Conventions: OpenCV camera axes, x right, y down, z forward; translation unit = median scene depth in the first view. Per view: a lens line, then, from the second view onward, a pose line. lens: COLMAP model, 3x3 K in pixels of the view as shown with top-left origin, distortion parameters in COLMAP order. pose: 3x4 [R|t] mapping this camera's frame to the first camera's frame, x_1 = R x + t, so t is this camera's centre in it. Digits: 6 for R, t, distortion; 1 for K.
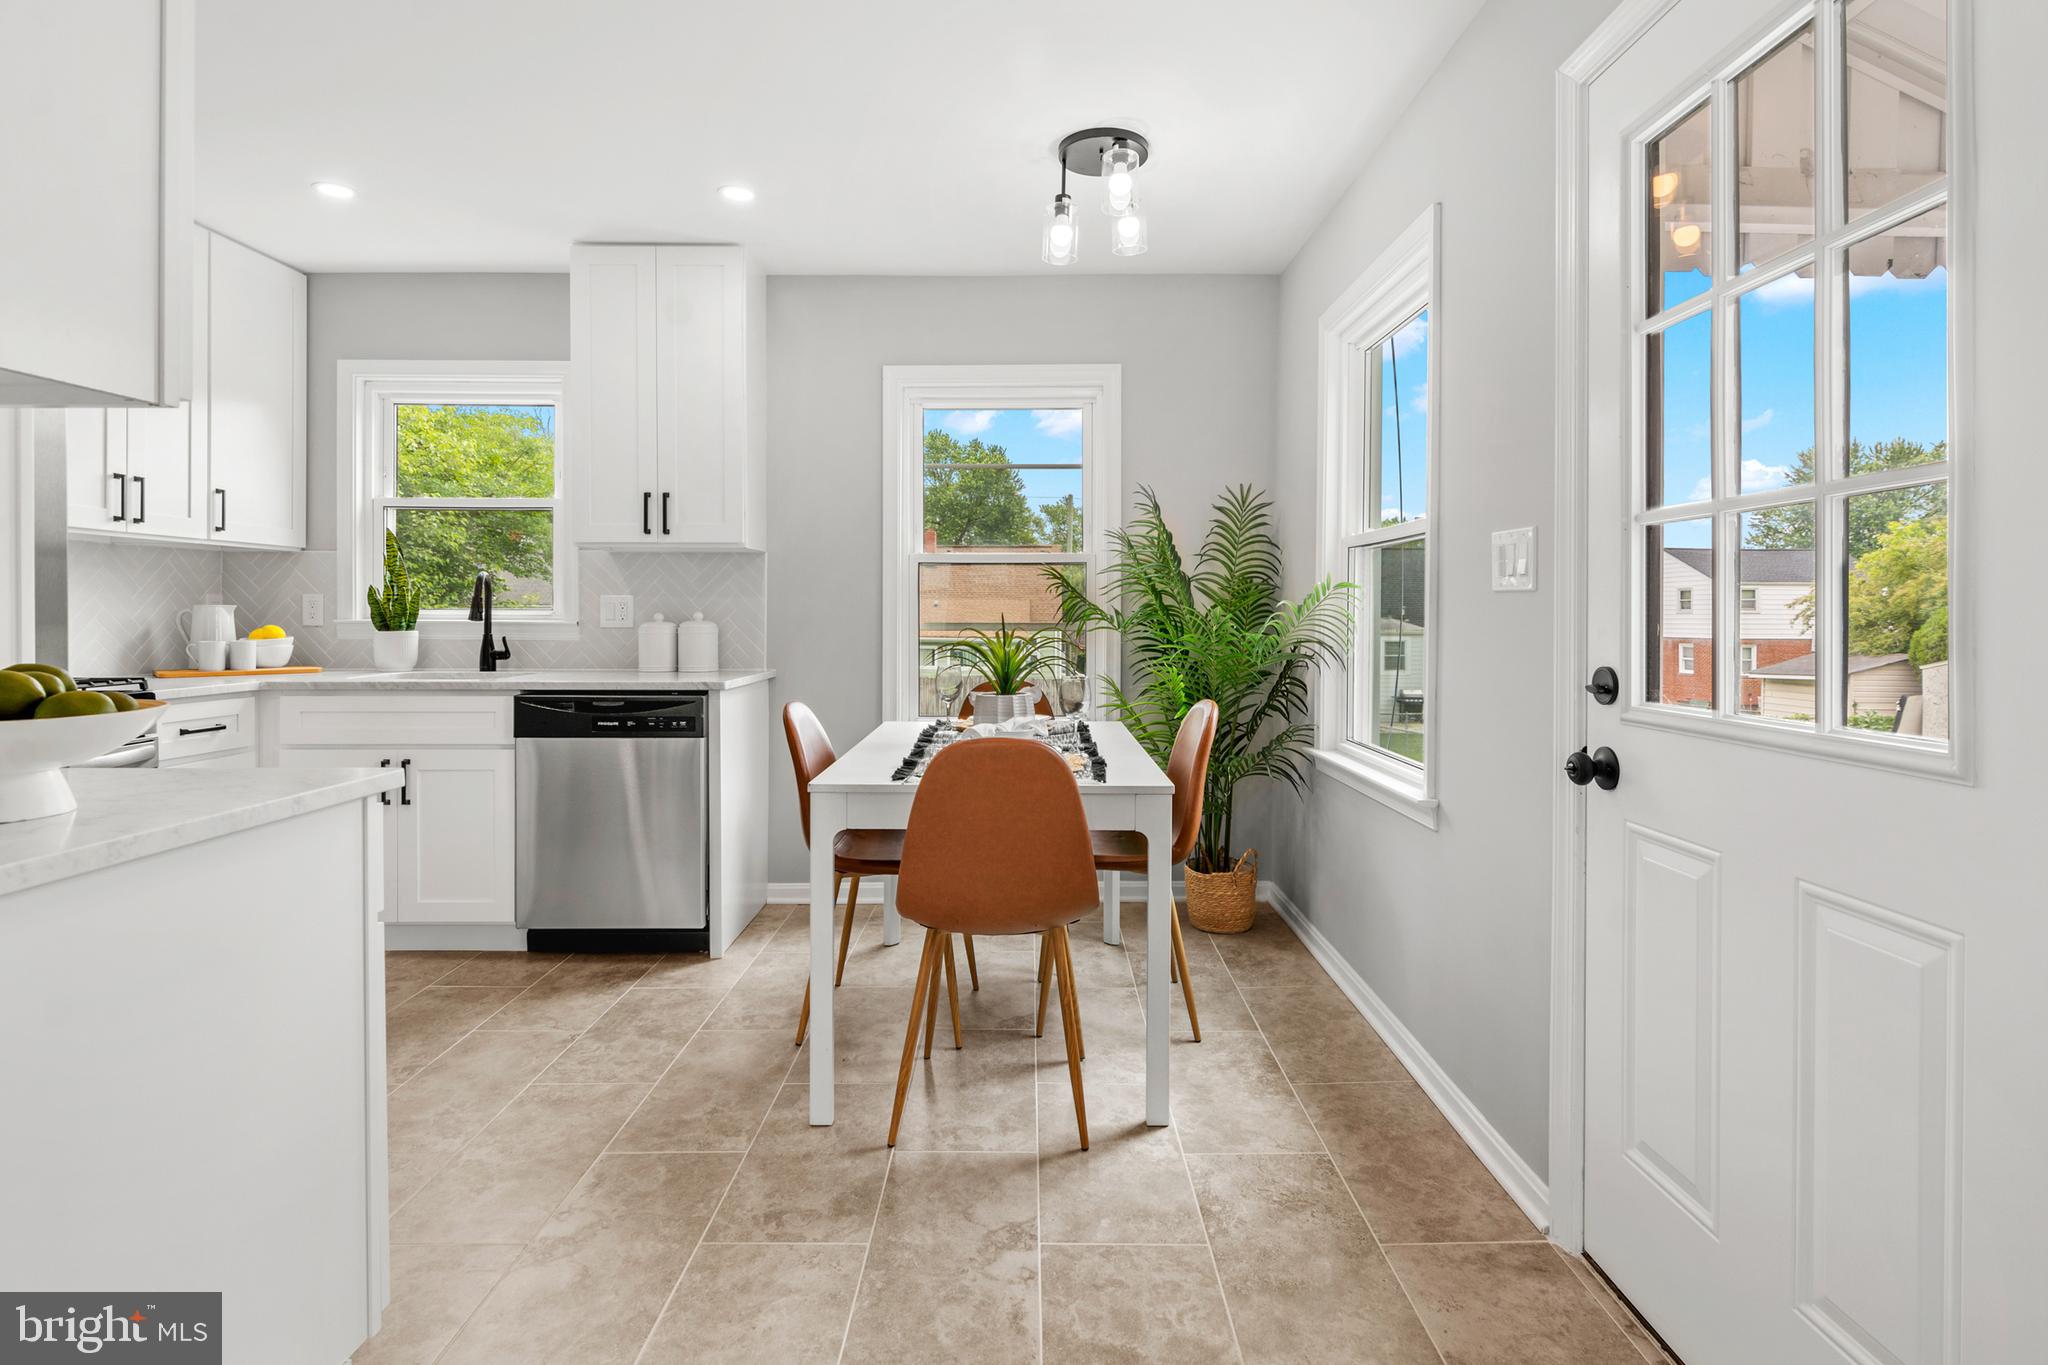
lens RADIAL K [[1065.4, 0, 985.7], [0, 1065.4, 605.4], [0, 0, 1]] dist [0.013481, -0.000056]
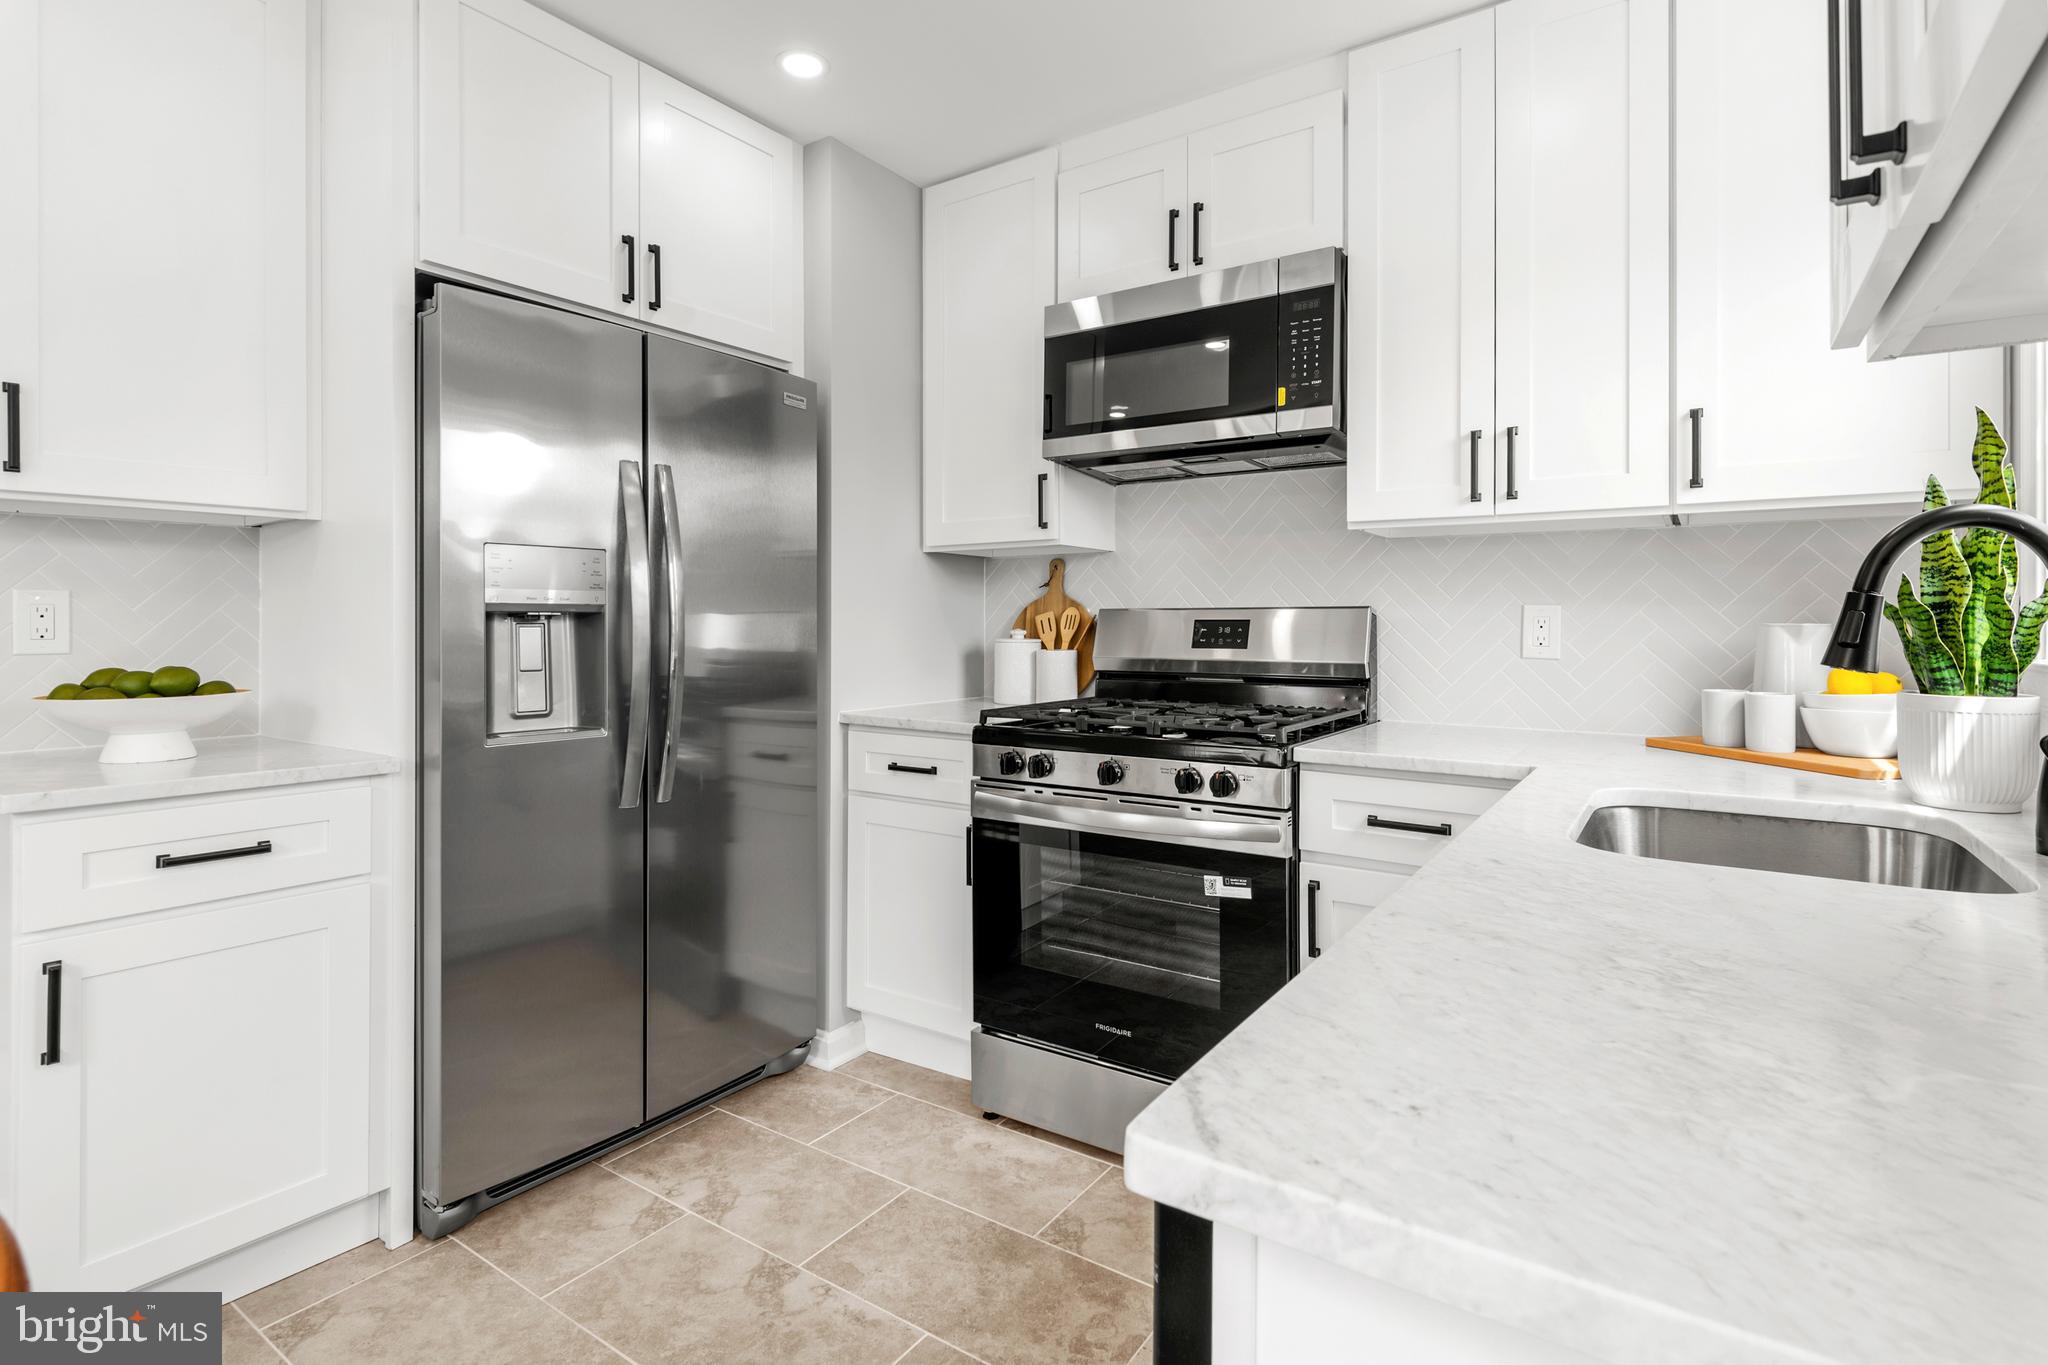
lens RADIAL K [[980.0, 0, 974.7], [0, 980.0, 623.3], [0, 0, 1]] dist [0.003701, 0.000242]
pose [[-0.529696, -0.003752, -0.848179, -0.104242], [0.003217, 0.999974, -0.006433, 0.001918], [0.848181, -0.006136, -0.529670, 0.940918]]
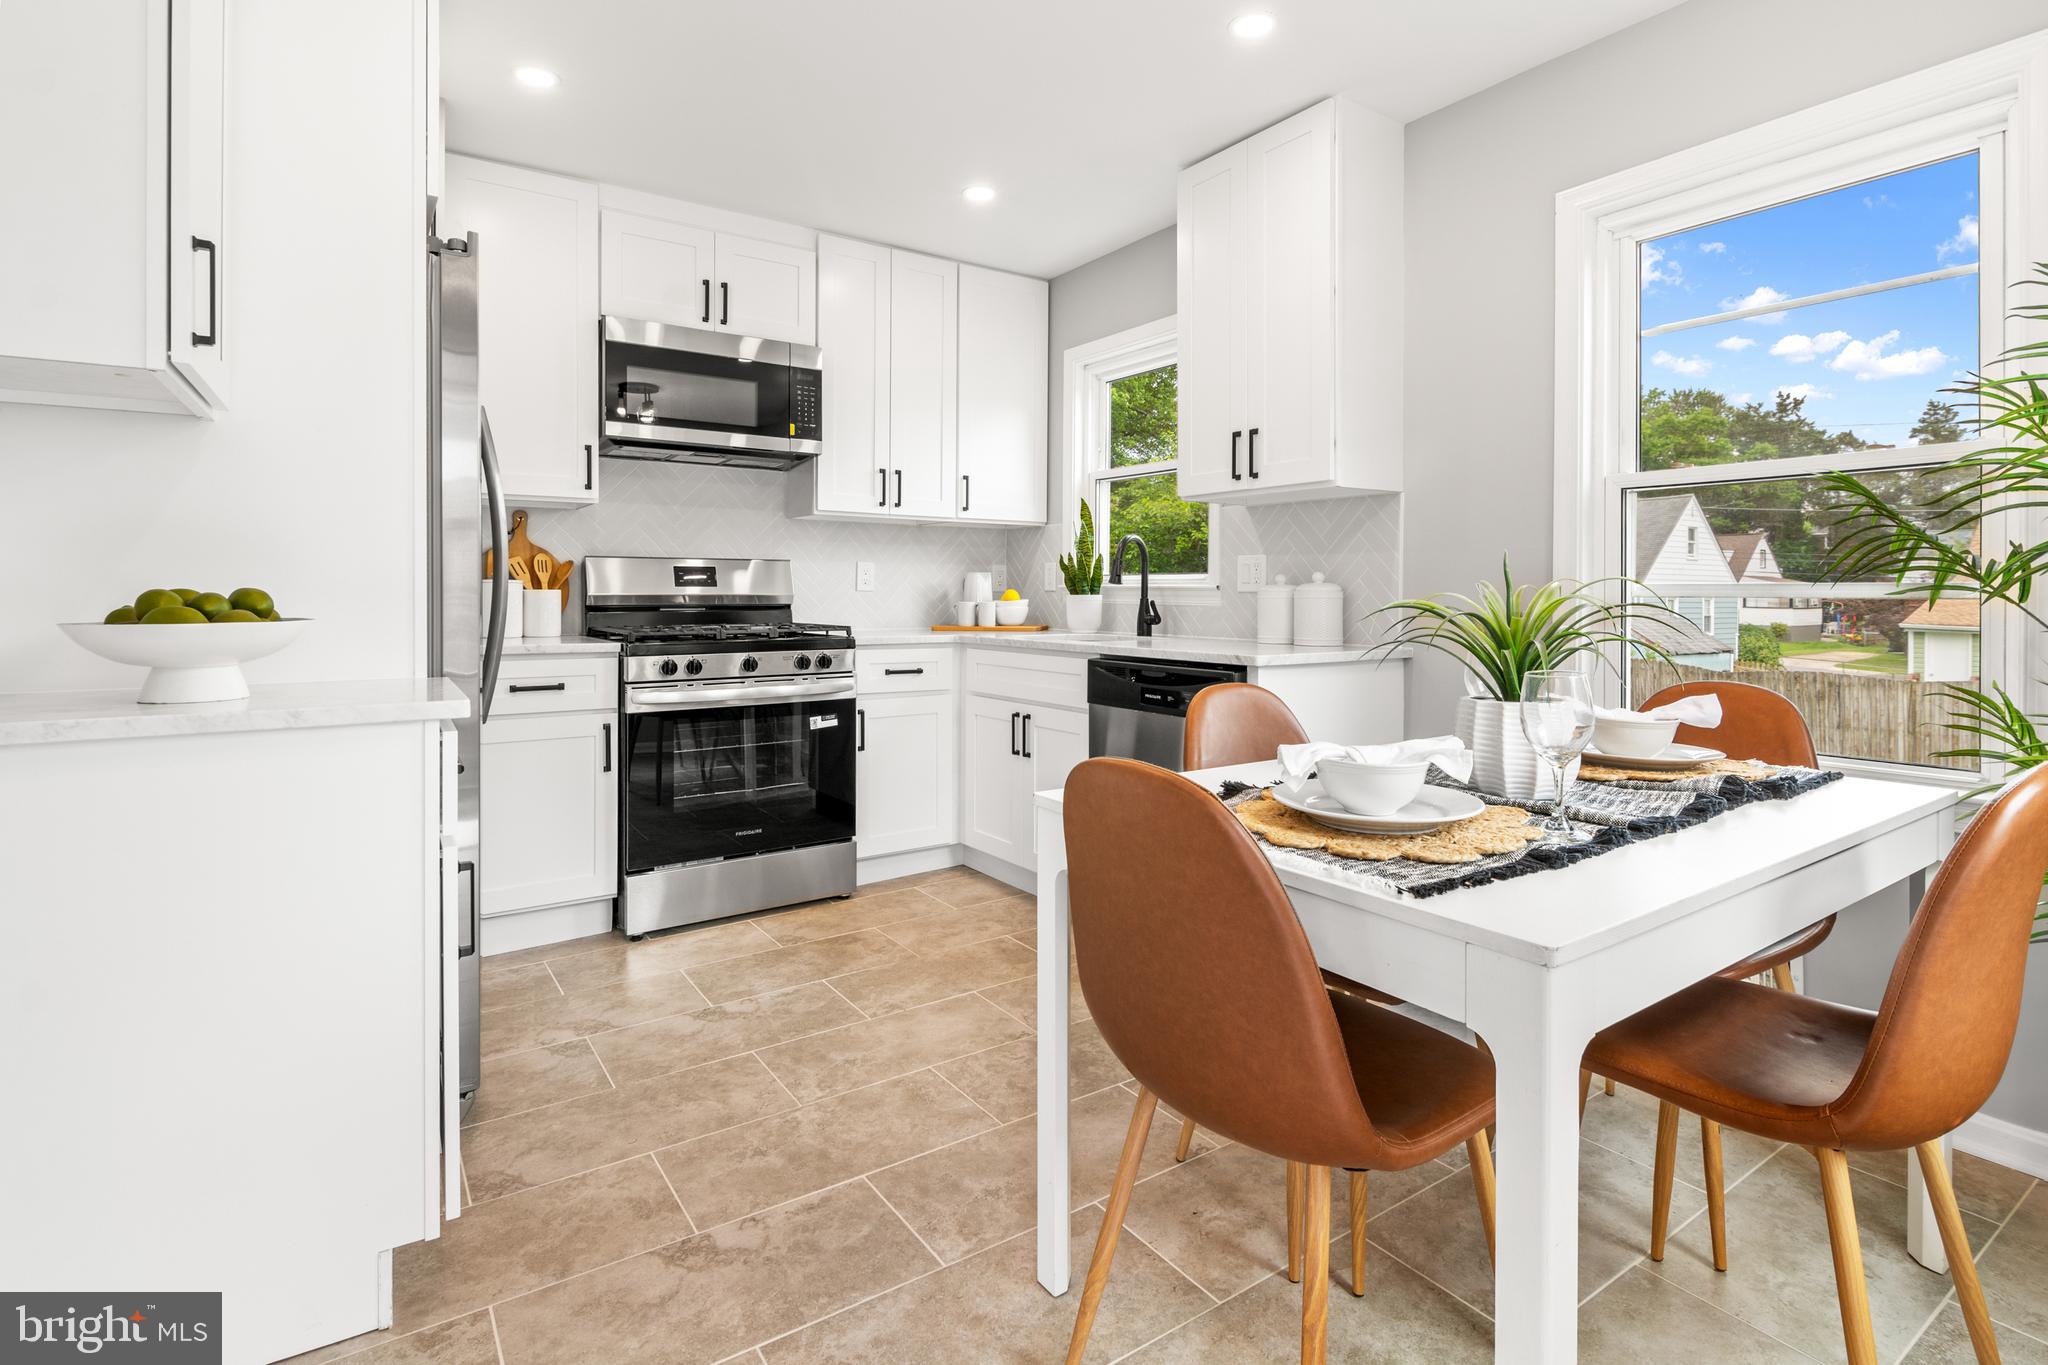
lens RADIAL K [[999.6, 0, 1005.5], [0, 999.6, 601.4], [0, 0, 1]] dist [0.002538, 0.000248]
pose [[0.583953, 0.006728, -0.811760, 0.220568], [0.002054, 0.999950, 0.009765, 0.021605], [0.811785, -0.007369, 0.583910, 0.374200]]
